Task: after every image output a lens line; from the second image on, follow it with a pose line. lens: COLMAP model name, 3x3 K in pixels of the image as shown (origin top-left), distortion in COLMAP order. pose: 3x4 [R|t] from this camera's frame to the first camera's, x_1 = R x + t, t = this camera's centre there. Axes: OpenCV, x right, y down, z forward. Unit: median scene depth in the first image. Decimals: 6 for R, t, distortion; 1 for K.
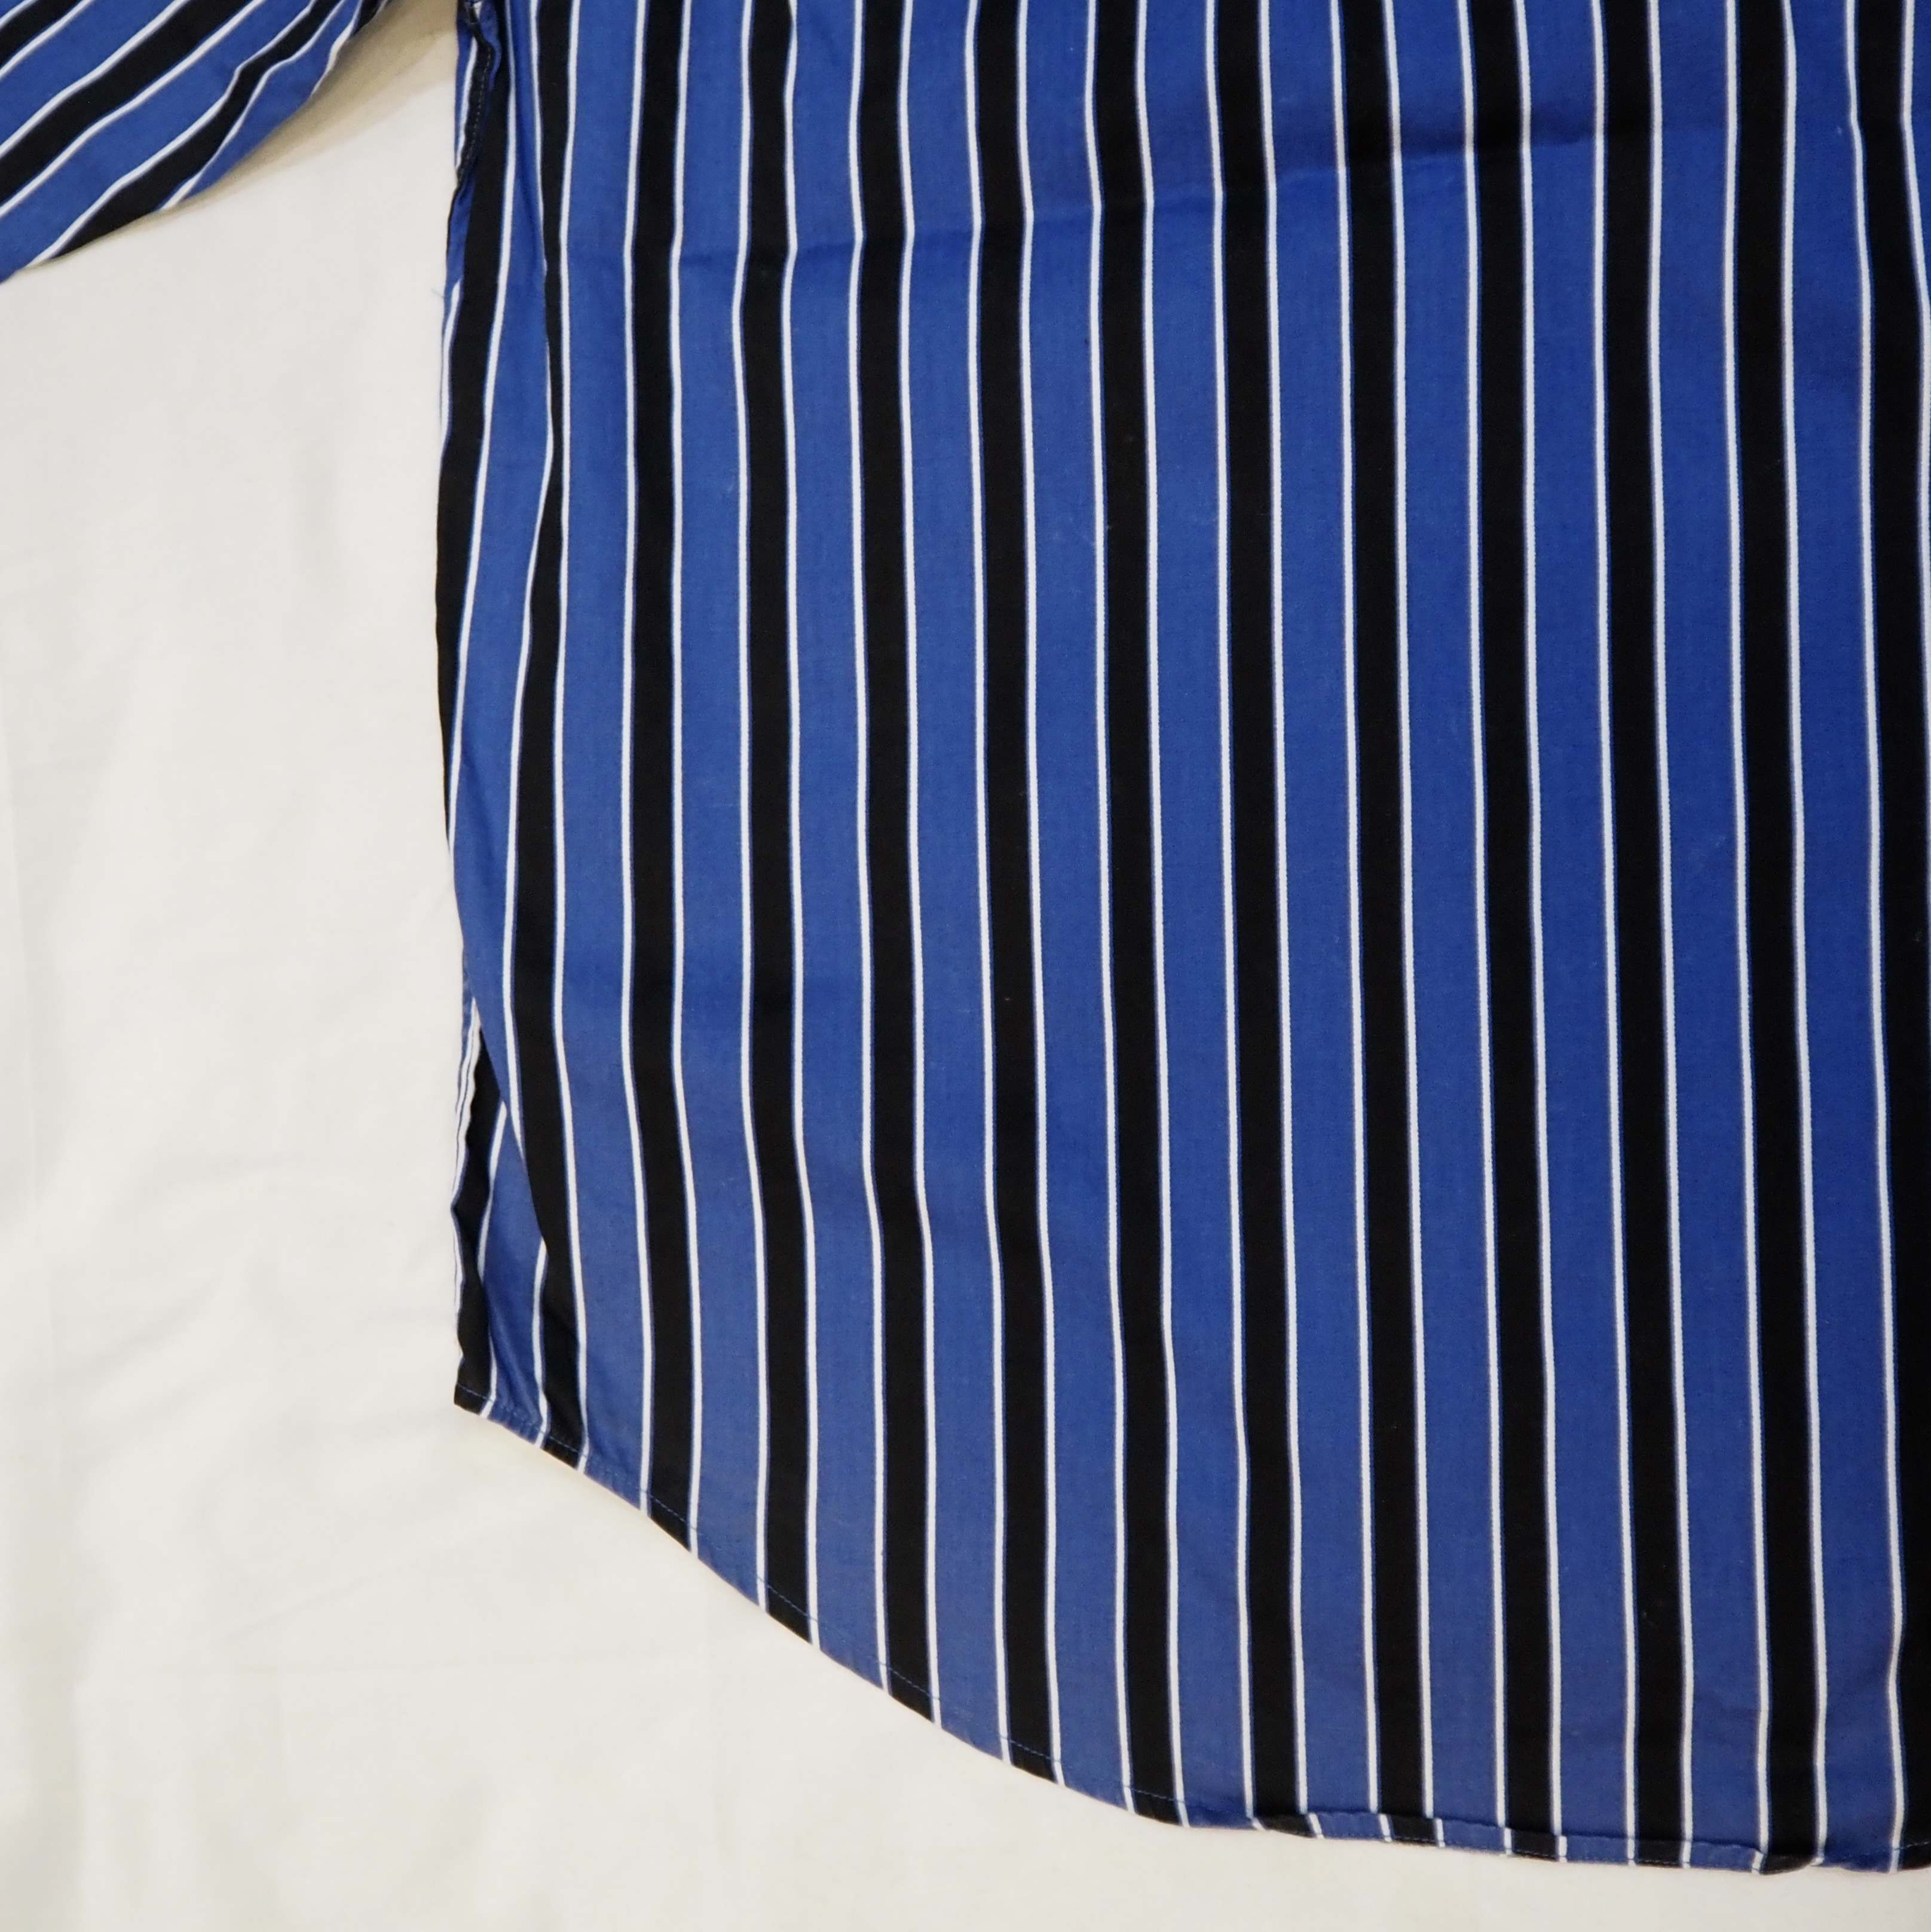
lens RADIAL K [[2373.0, 0, 965.5], [0, 2373.0, 966.0], [0, 0, 1]] dist [-0.050043, 0.018913]
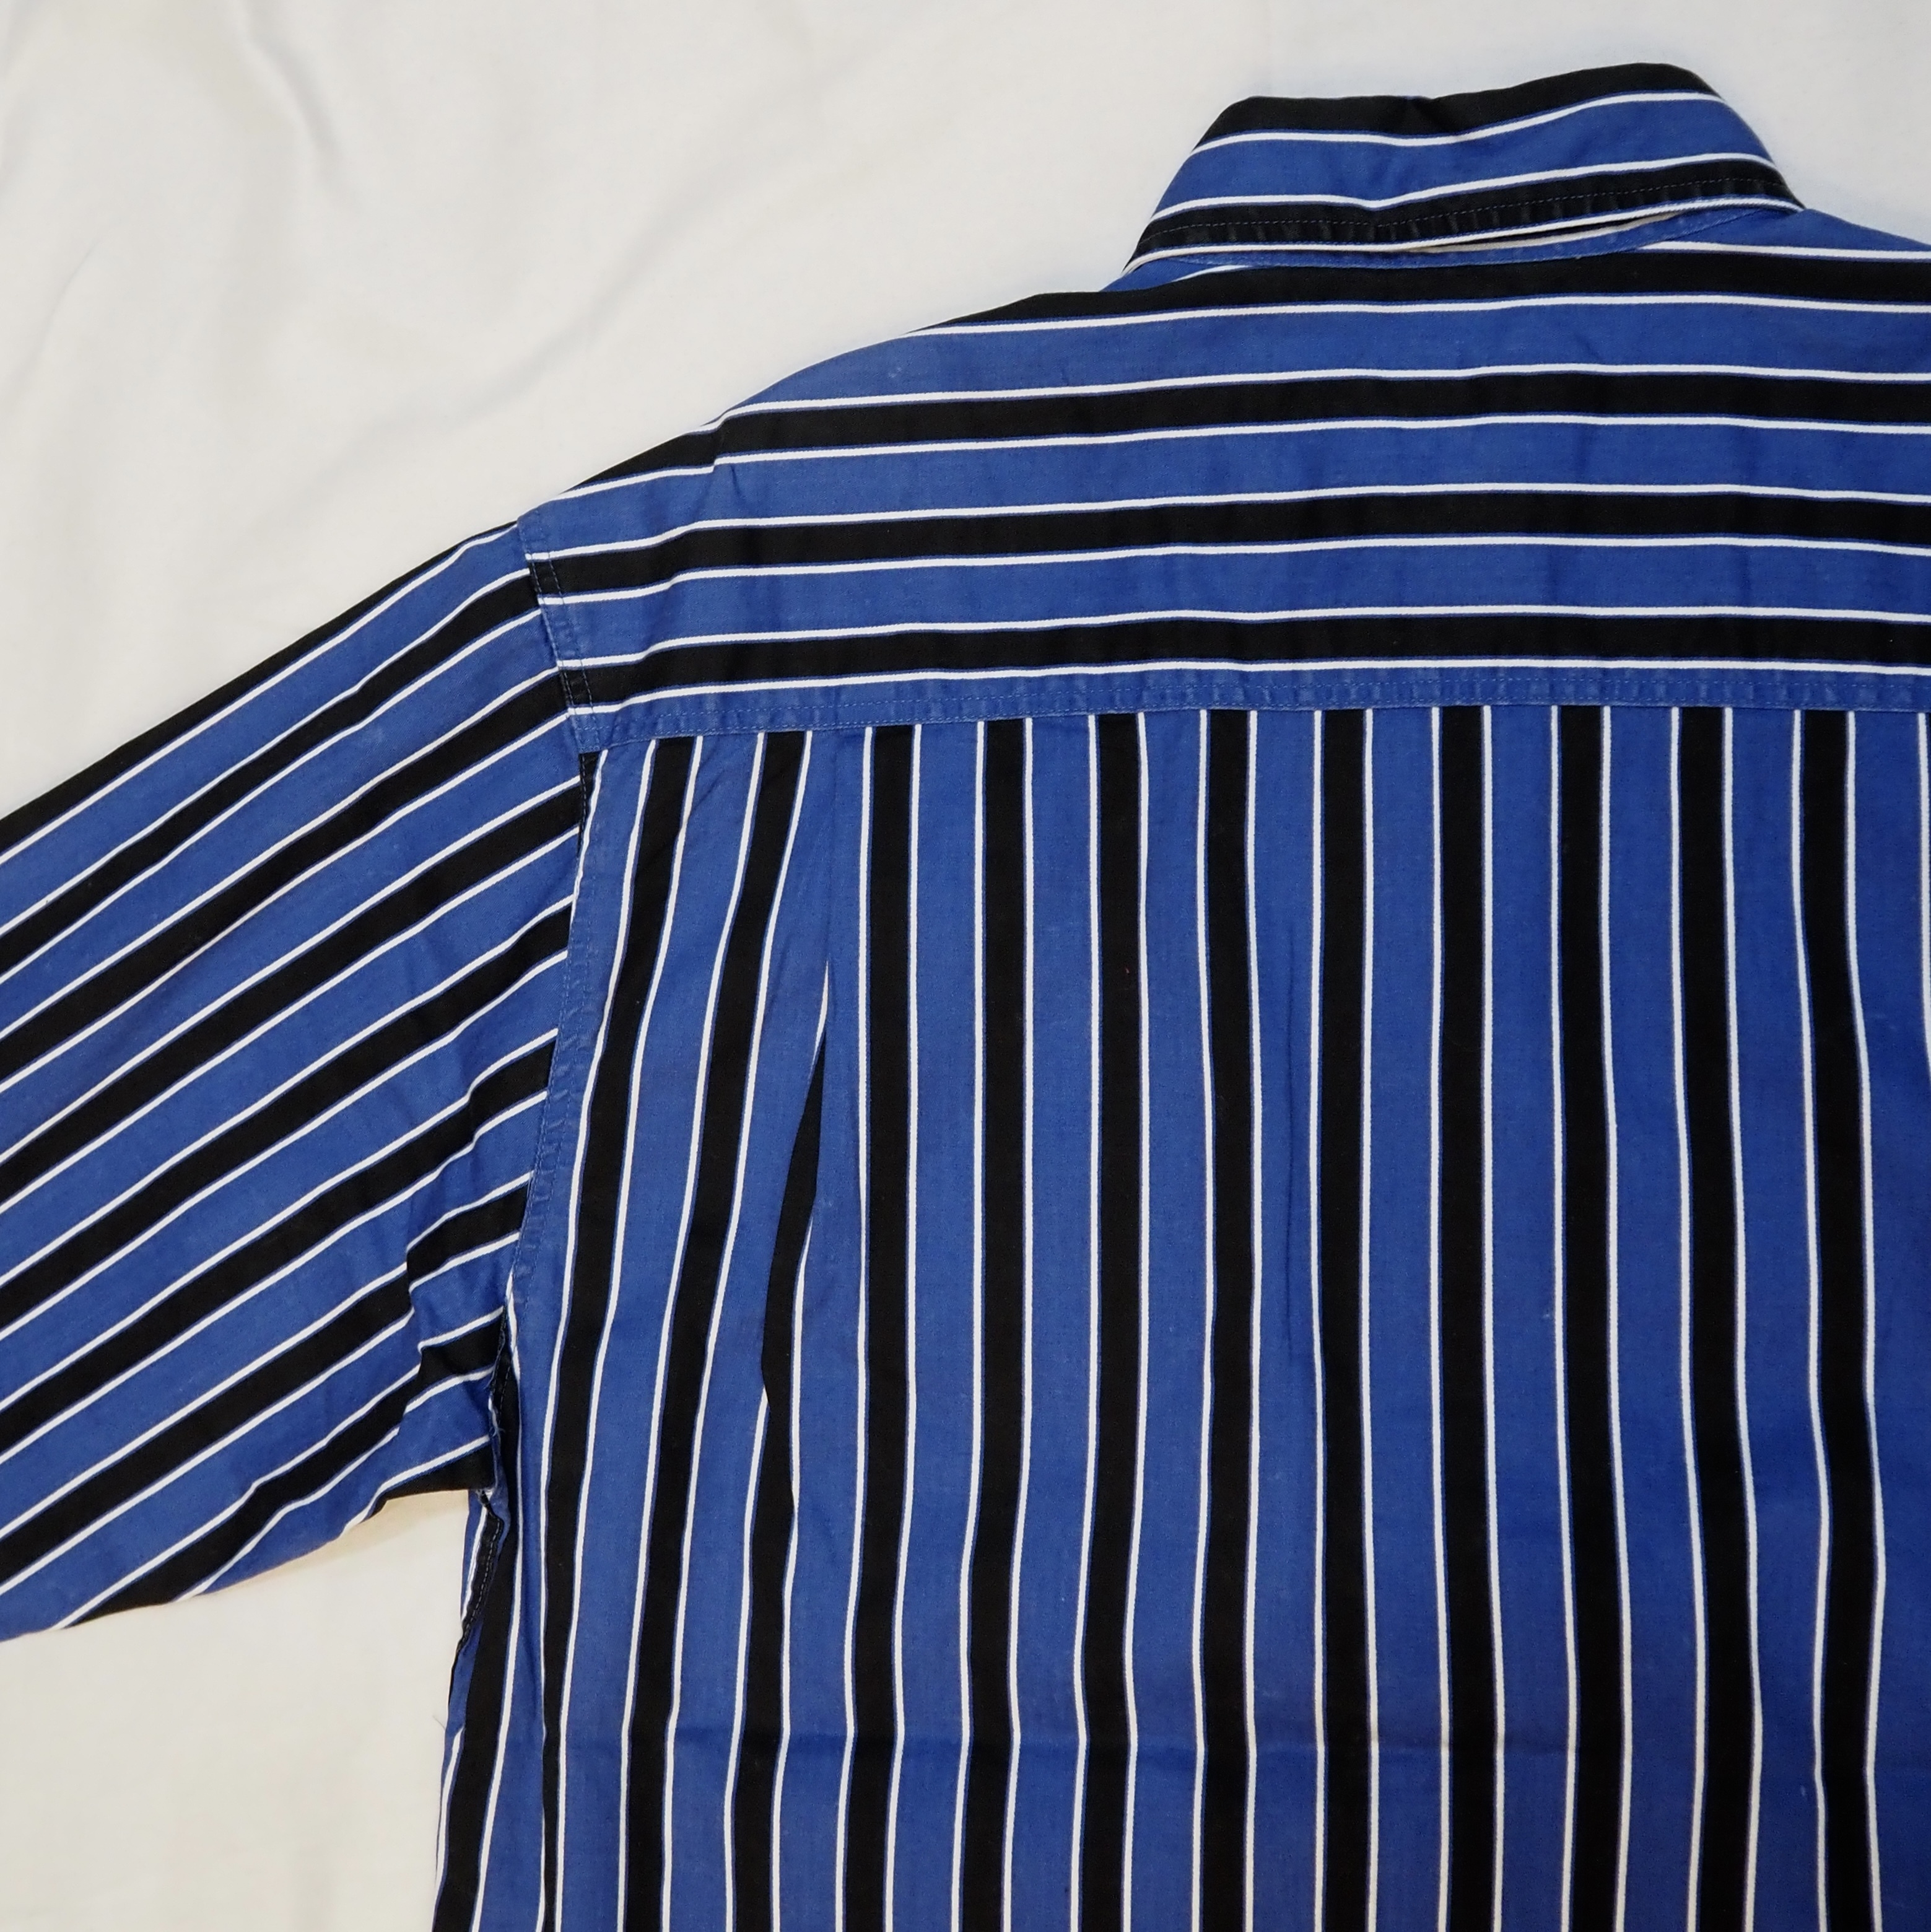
lens RADIAL K [[2373.0, 0, 965.5], [0, 2373.0, 966.0], [0, 0, 1]] dist [-0.050043, 0.018913]
pose [[0.999228, 0.039286, 0.000663, -0.009062], [-0.039130, 0.996513, -0.073688, -0.572746], [-0.003556, 0.073605, 0.997281, -0.049247]]
